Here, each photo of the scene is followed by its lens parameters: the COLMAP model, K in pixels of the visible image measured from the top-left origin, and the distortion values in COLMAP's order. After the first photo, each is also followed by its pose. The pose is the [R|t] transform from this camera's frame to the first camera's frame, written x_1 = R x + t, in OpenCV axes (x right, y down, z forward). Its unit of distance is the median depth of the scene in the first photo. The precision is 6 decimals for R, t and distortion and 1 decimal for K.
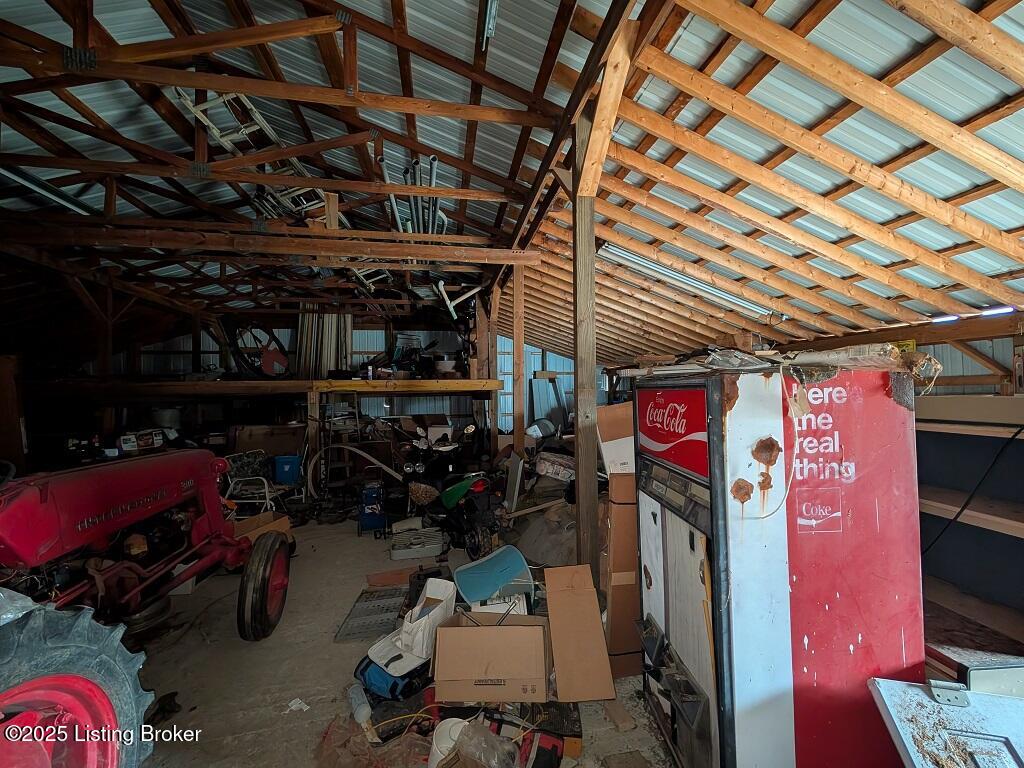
lens RADIAL K [[387.2, 0, 507.2], [0, 387.2, 389.0], [0, 0, 1]] dist [0.000232, -0.000031]
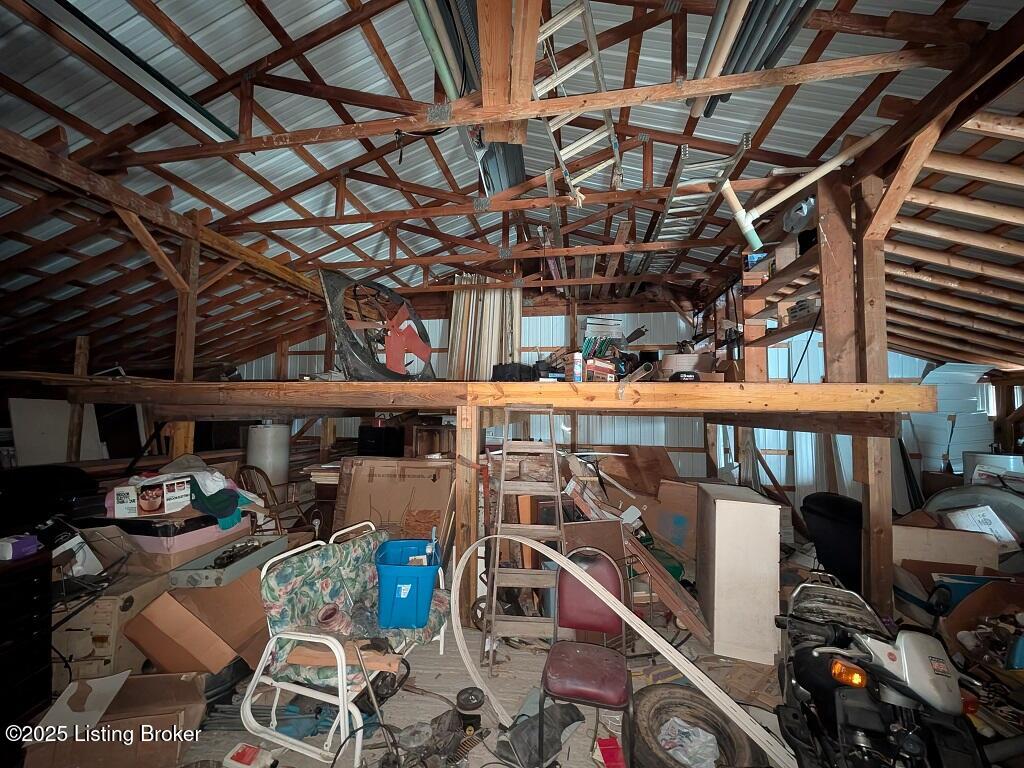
lens RADIAL K [[387.2, 0, 509.6], [0, 387.2, 389.5], [0, 0, 1]] dist [0.000232, -0.000031]
pose [[0.936061, 0.010754, -0.351674, -0.251289], [-0.022785, 0.999287, -0.030090, 0.000522], [0.351099, 0.036179, 0.935639, 0.504989]]
